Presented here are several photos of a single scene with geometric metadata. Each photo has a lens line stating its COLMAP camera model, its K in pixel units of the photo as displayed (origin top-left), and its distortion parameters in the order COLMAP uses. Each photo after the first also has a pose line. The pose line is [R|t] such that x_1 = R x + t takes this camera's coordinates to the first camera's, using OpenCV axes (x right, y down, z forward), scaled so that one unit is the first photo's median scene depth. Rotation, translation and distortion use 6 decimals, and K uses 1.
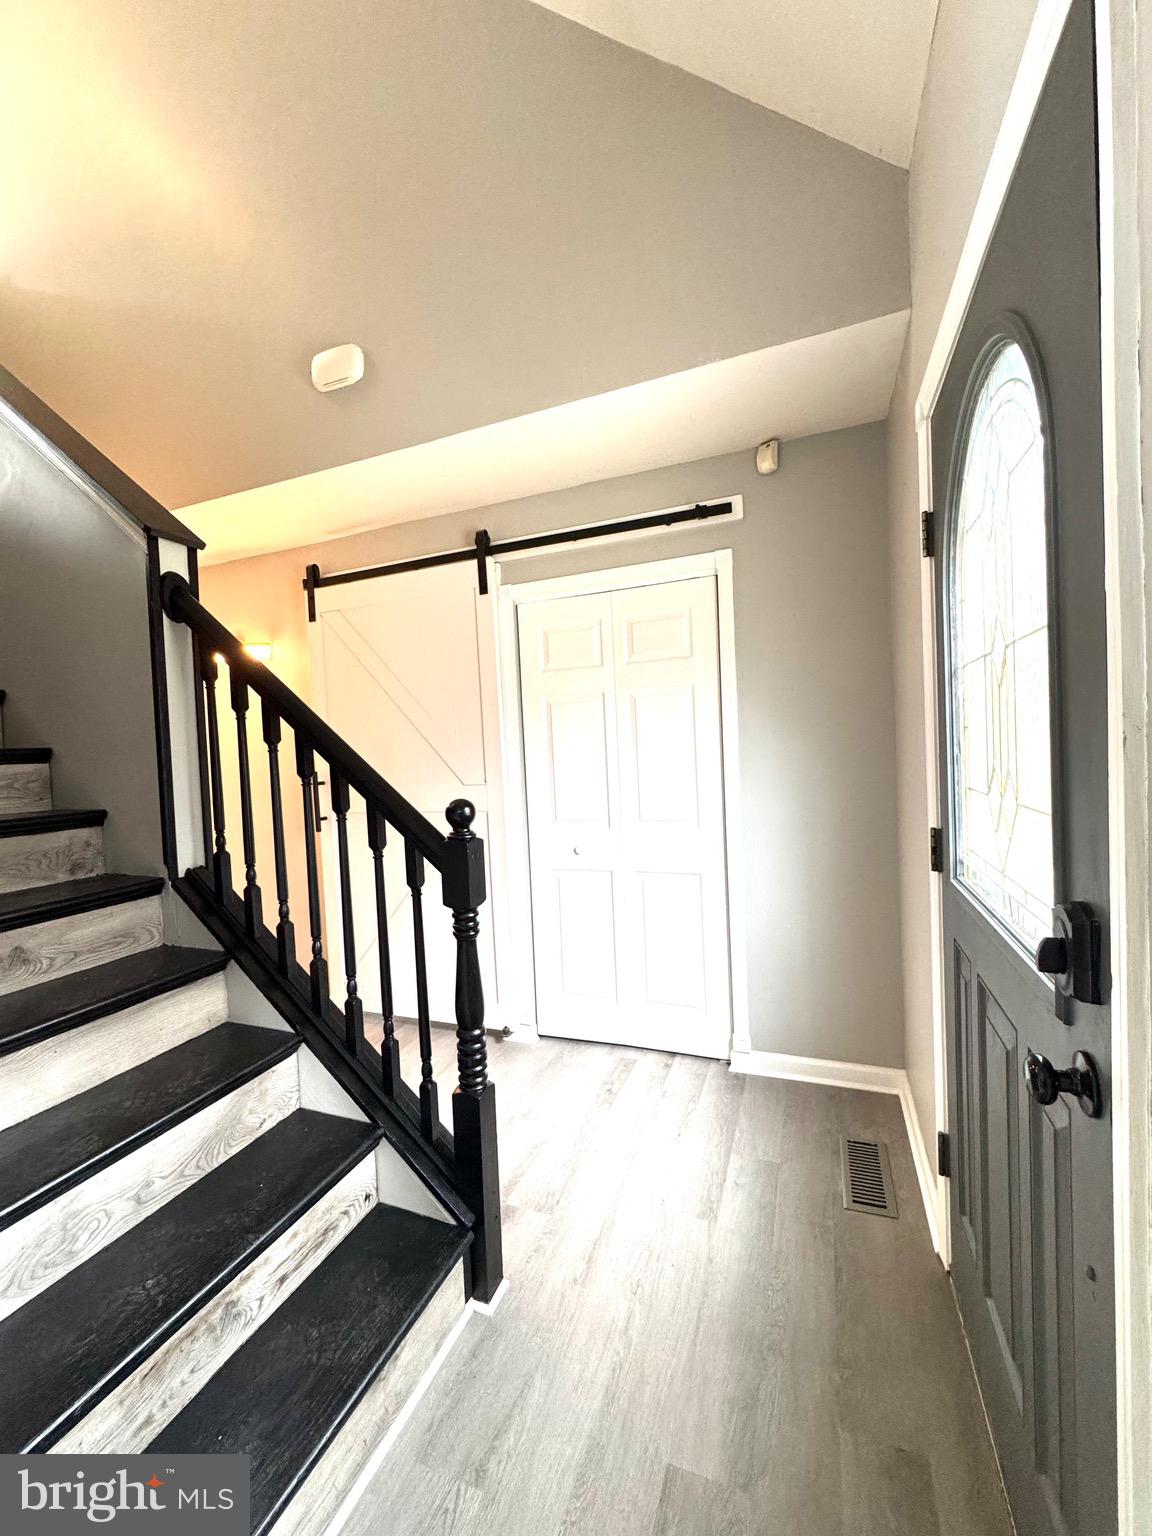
lens RADIAL K [[611.2, 0, 573.5], [0, 611.2, 767.5], [0, 0, 1]] dist [-0.004239, 0.000658]
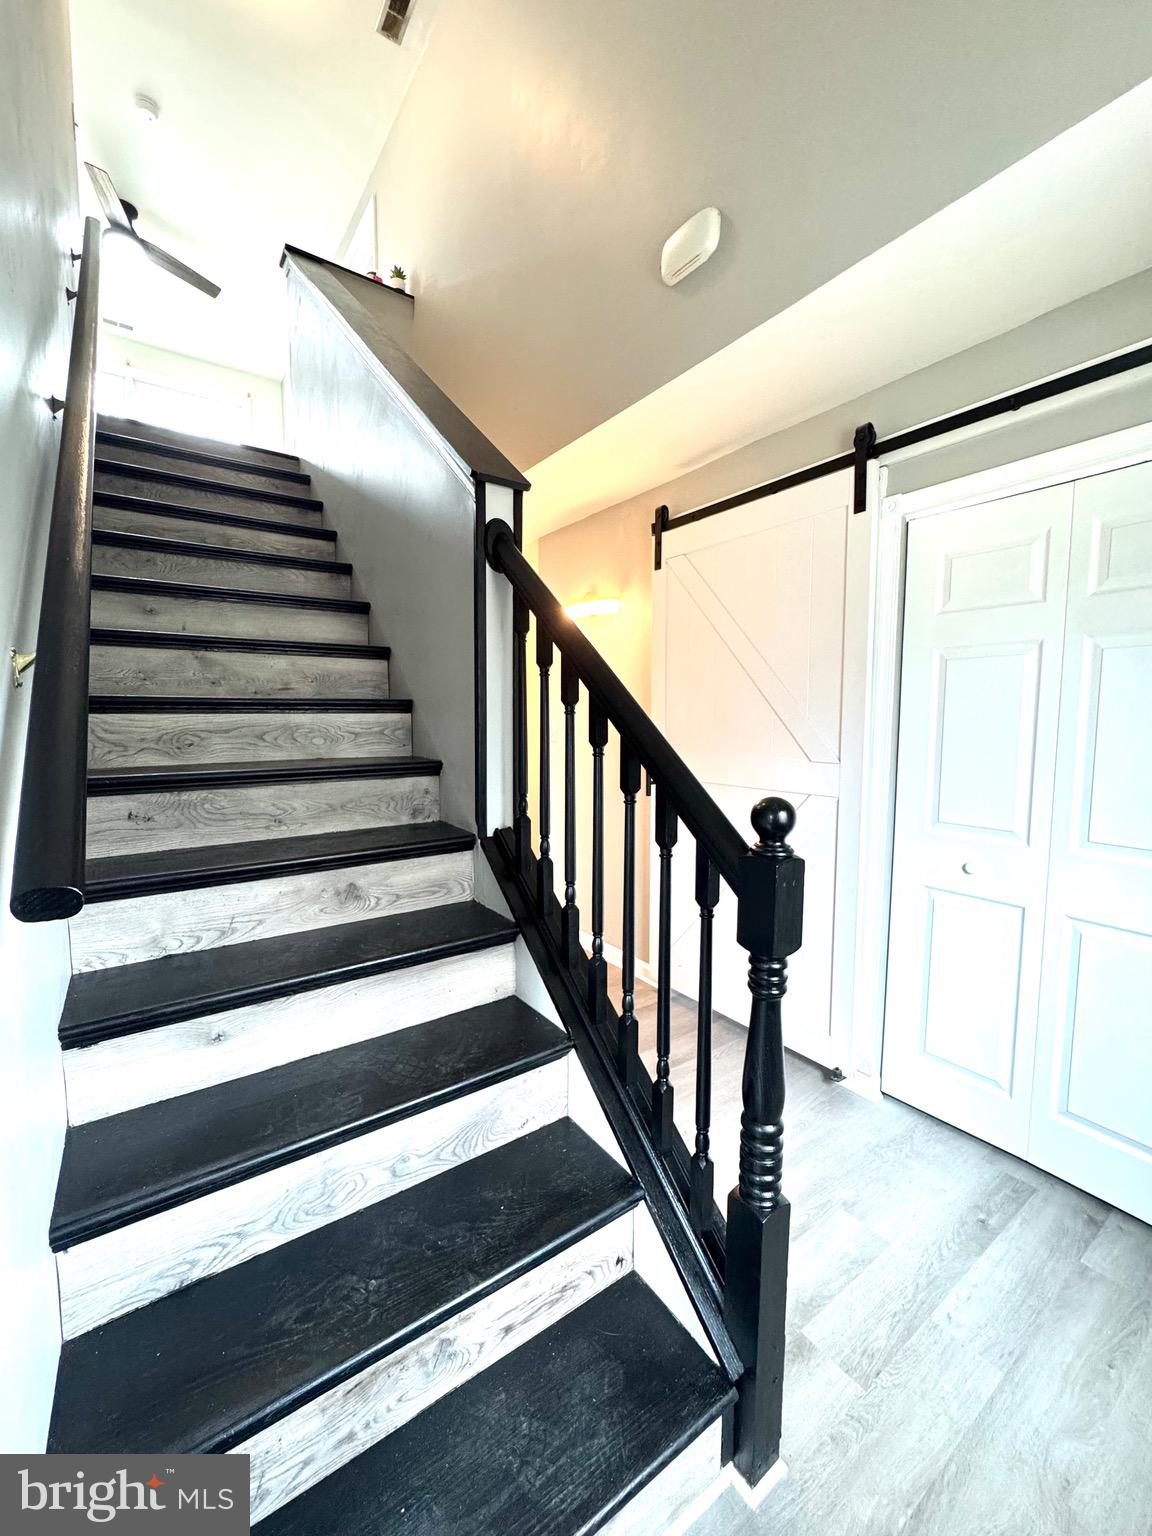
lens RADIAL K [[611.2, 0, 575.9], [0, 611.2, 768.4], [0, 0, 1]] dist [-0.004239, 0.000658]
pose [[0.835624, 0.095601, -0.540919, -0.003892], [-0.057072, 0.994519, 0.087604, -0.026794], [0.546330, -0.042332, 0.836500, 0.284909]]
